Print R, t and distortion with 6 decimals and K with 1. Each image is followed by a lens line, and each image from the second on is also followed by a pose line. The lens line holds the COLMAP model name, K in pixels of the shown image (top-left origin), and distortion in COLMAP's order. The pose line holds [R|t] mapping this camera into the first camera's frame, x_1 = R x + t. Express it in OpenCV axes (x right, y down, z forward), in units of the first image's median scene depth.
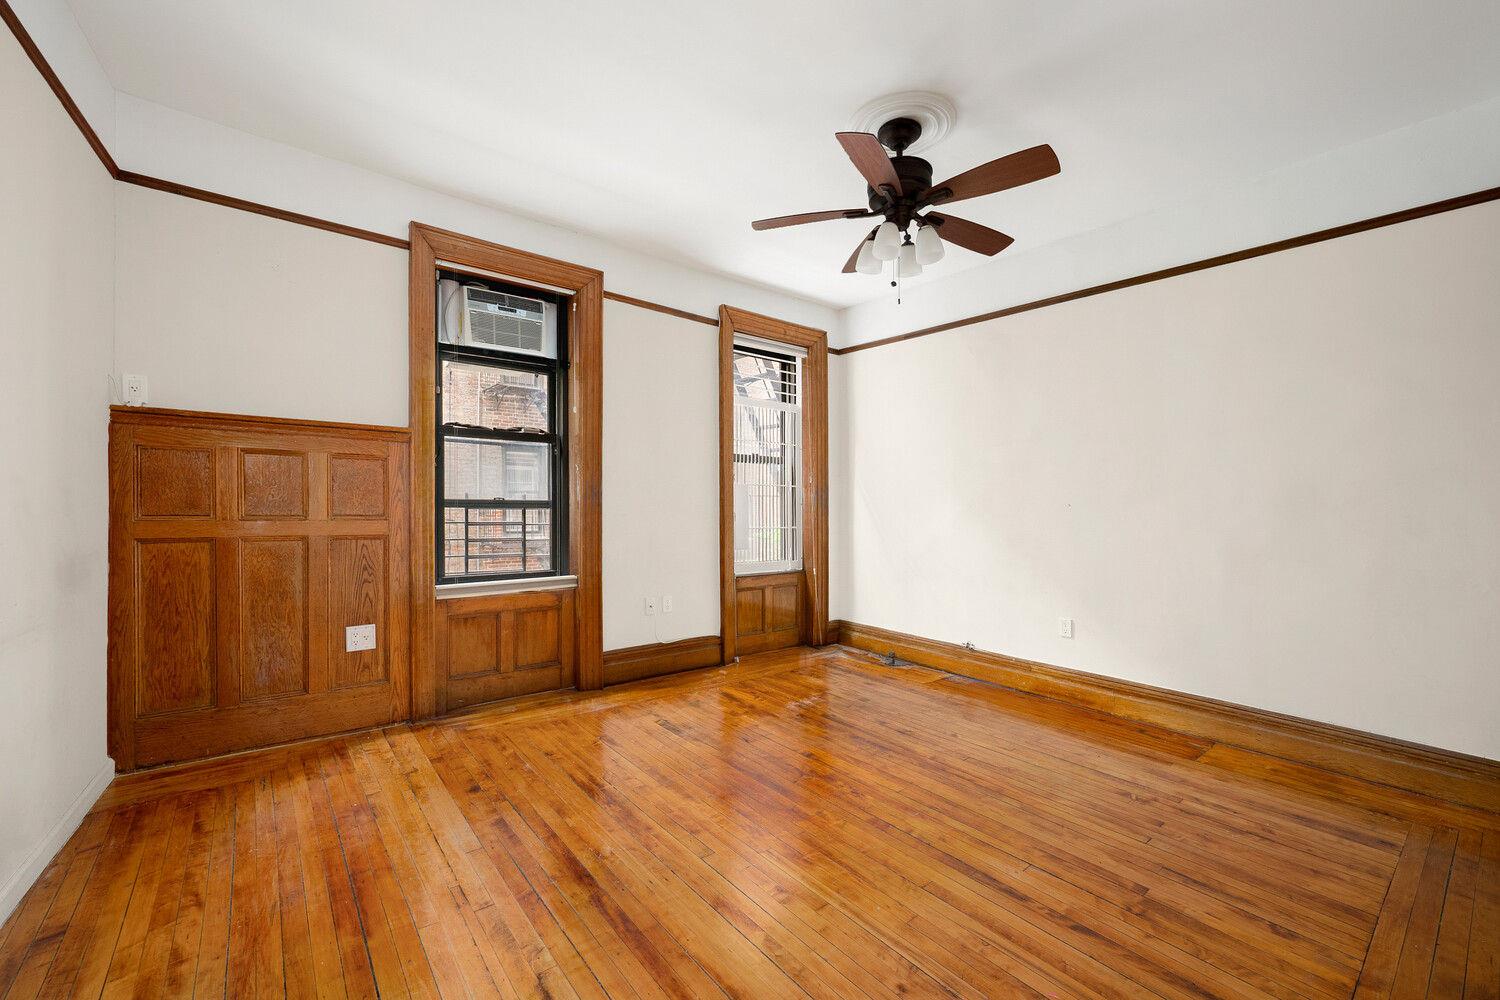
lens RADIAL K [[602.4, 0, 761.6], [0, 602.4, 498.1], [0, 0, 1]] dist [-0.007612, -0.000038]
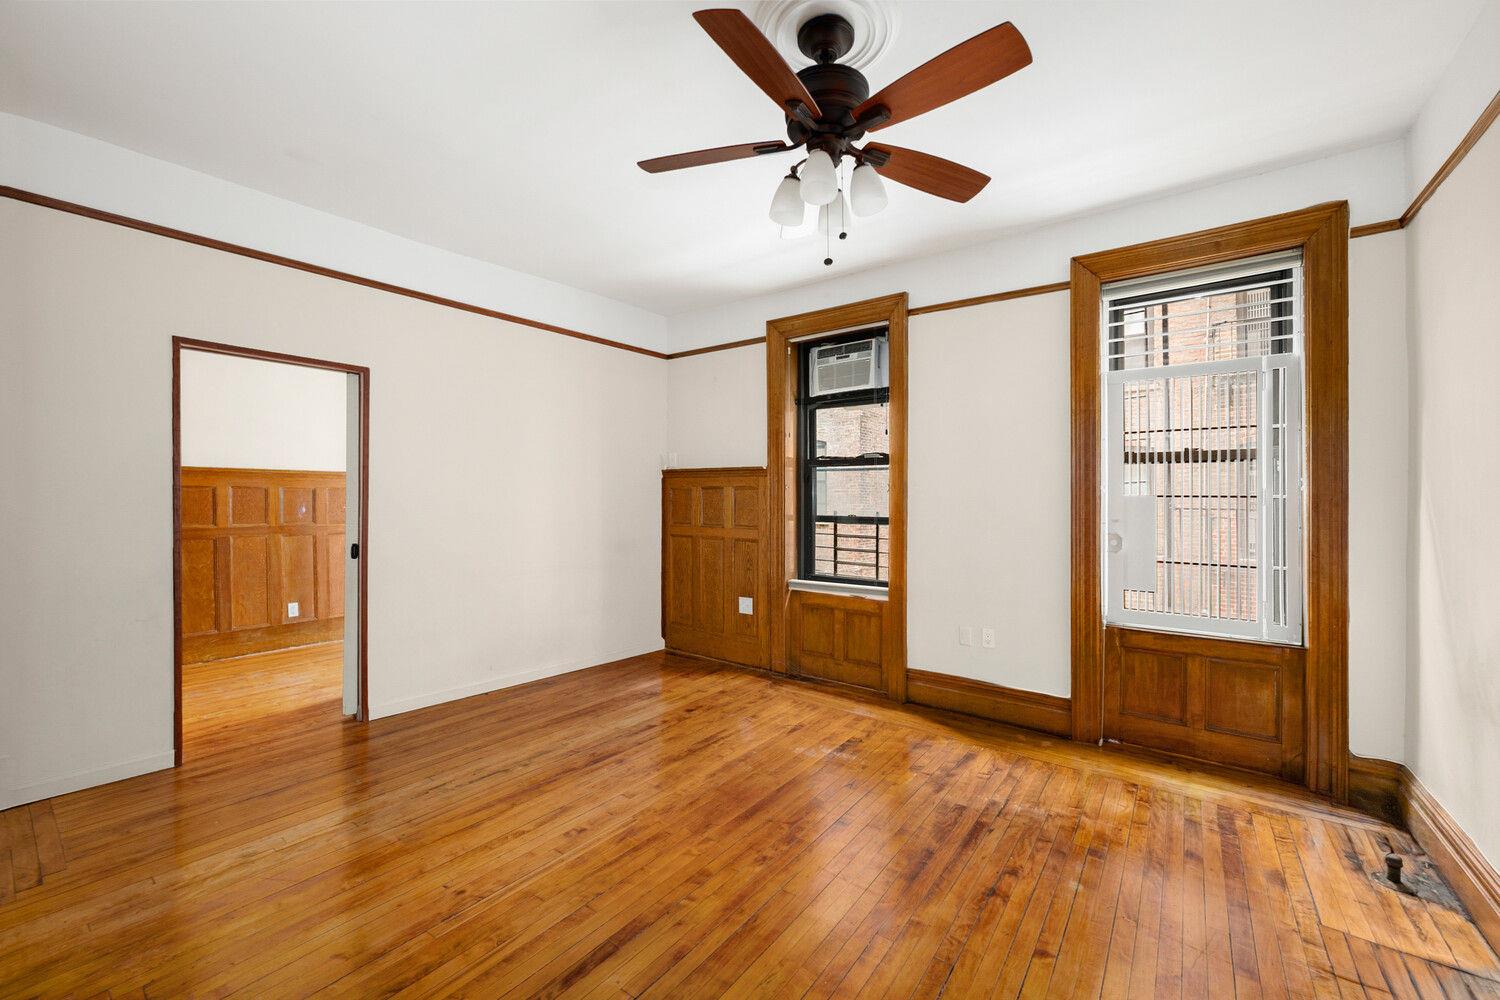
lens RADIAL K [[602.4, 0, 759.6], [0, 602.4, 510.5], [0, 0, 1]] dist [-0.007612, -0.000038]
pose [[0.250023, 0.001556, -0.968239, 0.700606], [-0.000383, 0.999999, 0.001508, -0.011033], [0.968240, -0.000006, 0.250023, 0.545858]]
